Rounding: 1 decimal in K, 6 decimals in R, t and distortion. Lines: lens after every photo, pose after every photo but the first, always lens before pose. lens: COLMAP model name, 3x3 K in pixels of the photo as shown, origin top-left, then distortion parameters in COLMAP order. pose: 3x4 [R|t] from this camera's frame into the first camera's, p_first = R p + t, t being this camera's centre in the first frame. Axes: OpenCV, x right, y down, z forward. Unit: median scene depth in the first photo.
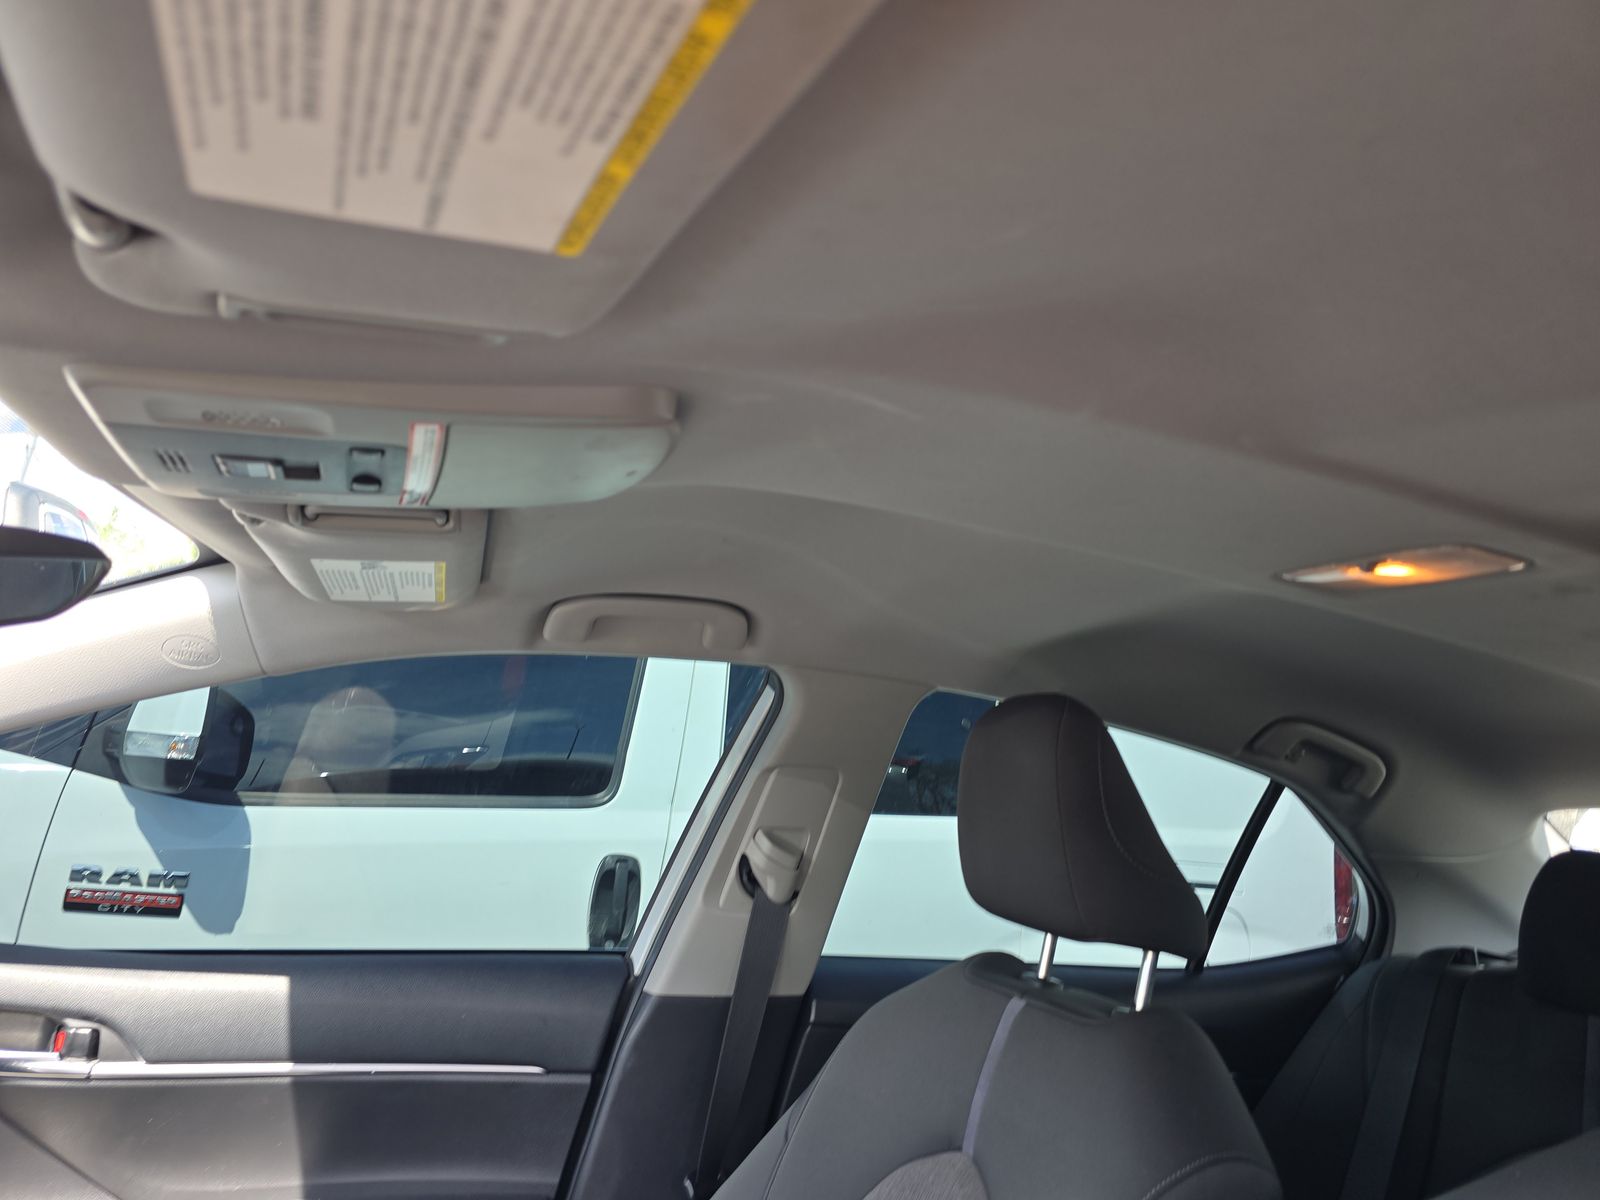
lens RADIAL K [[1086.8, 0, 804.5], [0, 1086.8, 591.9], [0, 0, 1]] dist [0.042330, -0.044064]
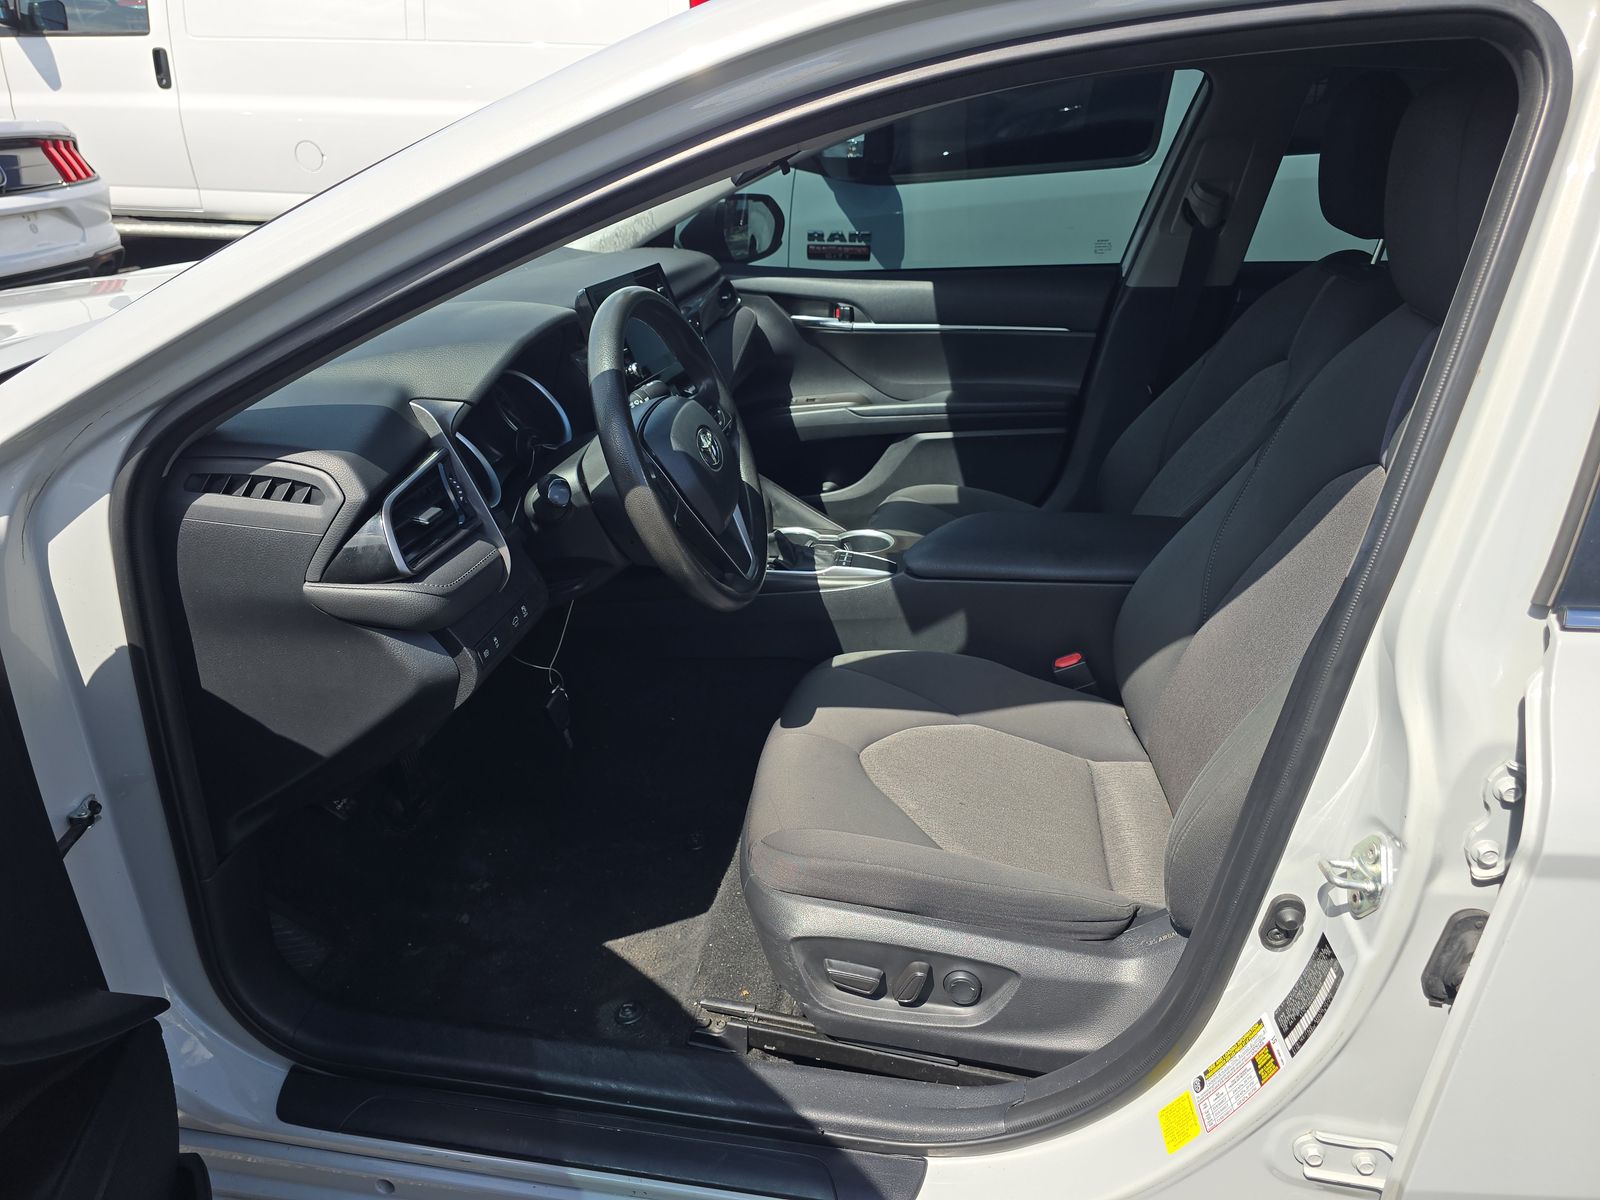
lens RADIAL K [[1086.8, 0, 804.5], [0, 1086.8, 591.9], [0, 0, 1]] dist [0.042330, -0.044064]
pose [[0.857282, 0.111524, -0.502624, 0.331975], [0.181058, 0.848591, 0.497103, -0.165562], [0.481961, -0.517162, 0.707289, -0.687026]]
